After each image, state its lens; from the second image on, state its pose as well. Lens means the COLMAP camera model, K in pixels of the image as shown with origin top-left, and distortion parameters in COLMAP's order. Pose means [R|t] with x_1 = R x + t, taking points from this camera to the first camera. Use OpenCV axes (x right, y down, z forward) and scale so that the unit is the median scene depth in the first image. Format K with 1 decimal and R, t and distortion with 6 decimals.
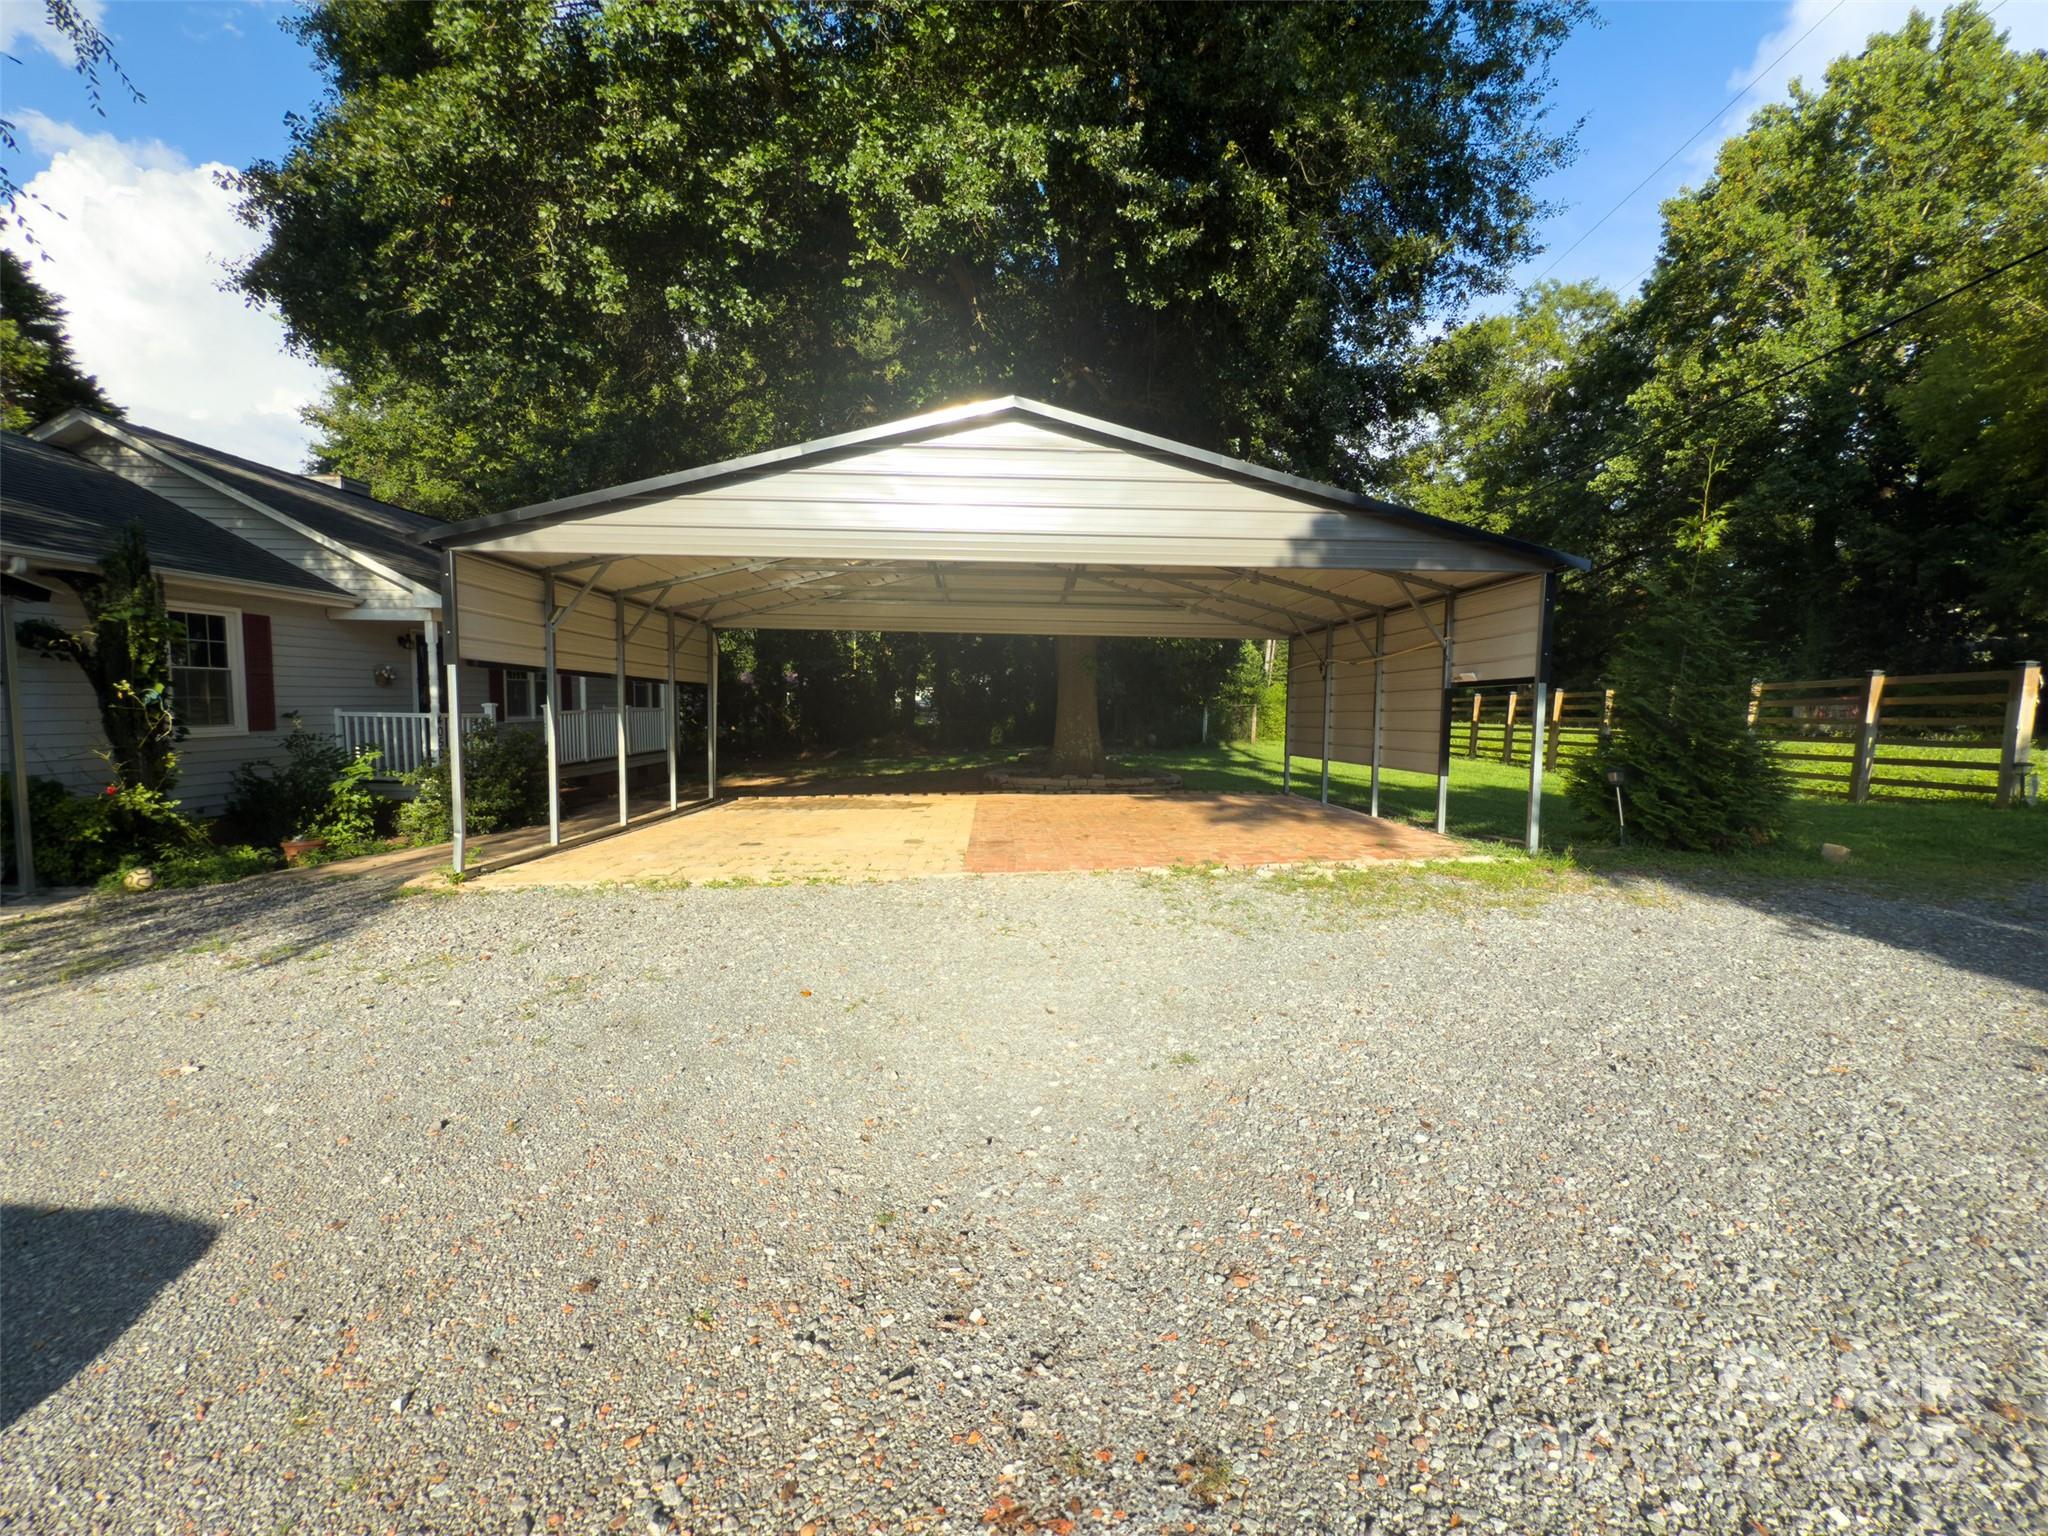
lens RADIAL K [[825.1, 0, 1026.6], [0, 825.1, 770.1], [0, 0, 1]] dist [-0.001177, 0.000171]
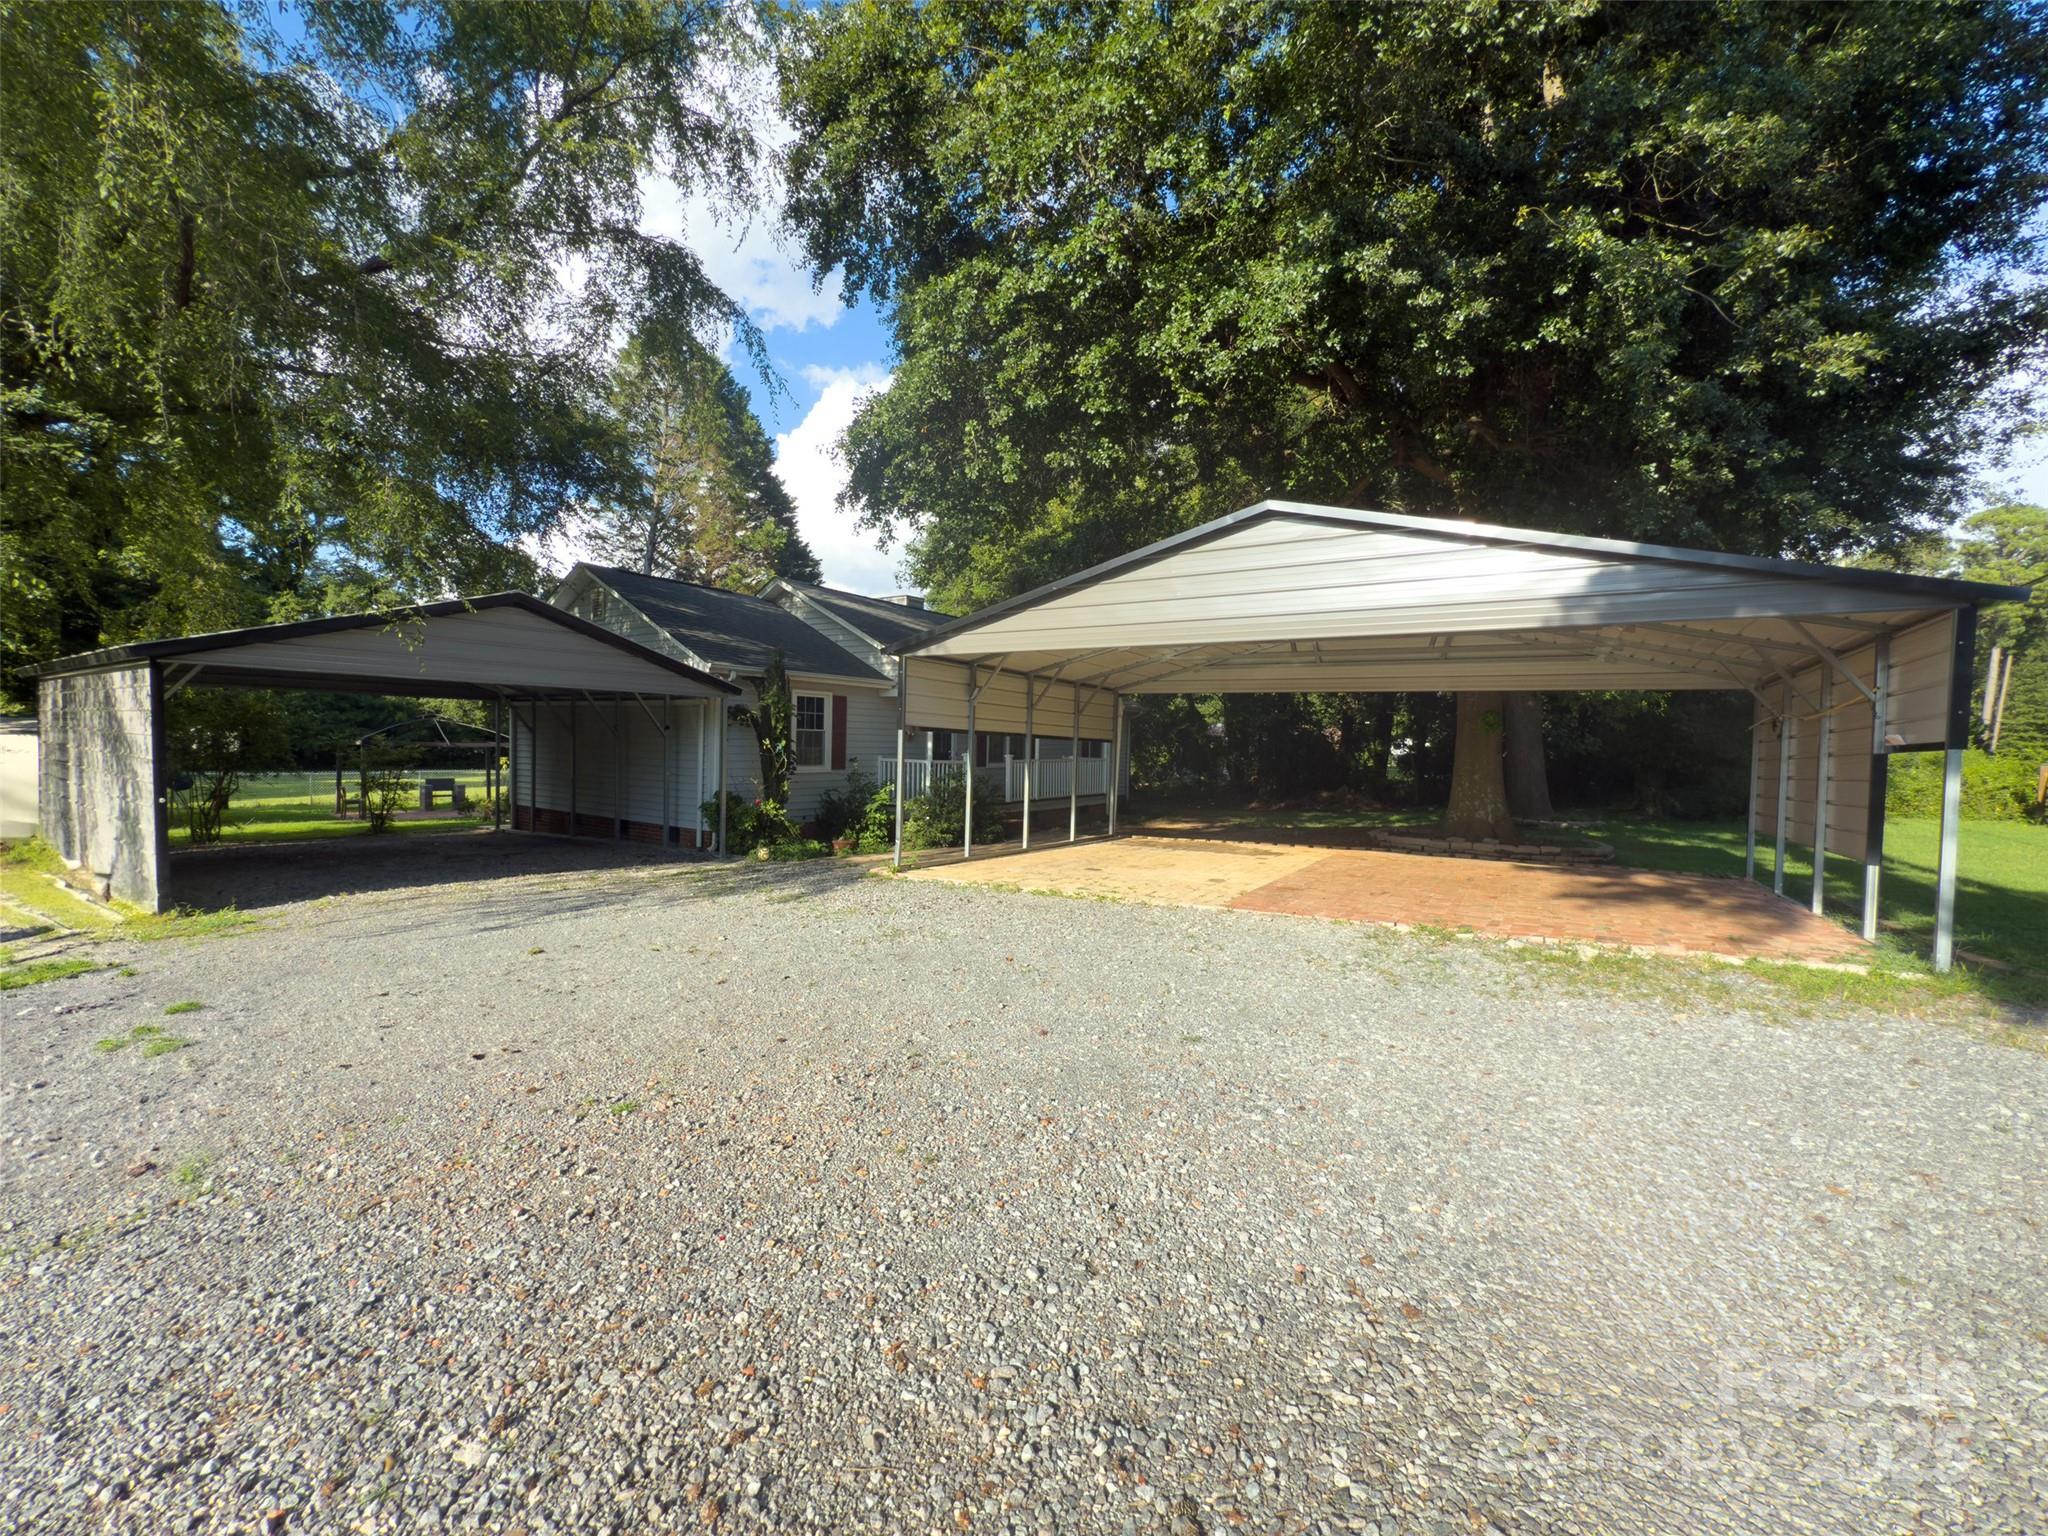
lens RADIAL K [[825.1, 0, 1018.5], [0, 825.1, 775.4], [0, 0, 1]] dist [-0.001177, 0.000171]
pose [[0.821531, 0.029368, -0.569407, 0.331013], [-0.061121, 0.997454, -0.036739, -0.000223], [0.566878, 0.064985, 0.821234, -0.120936]]
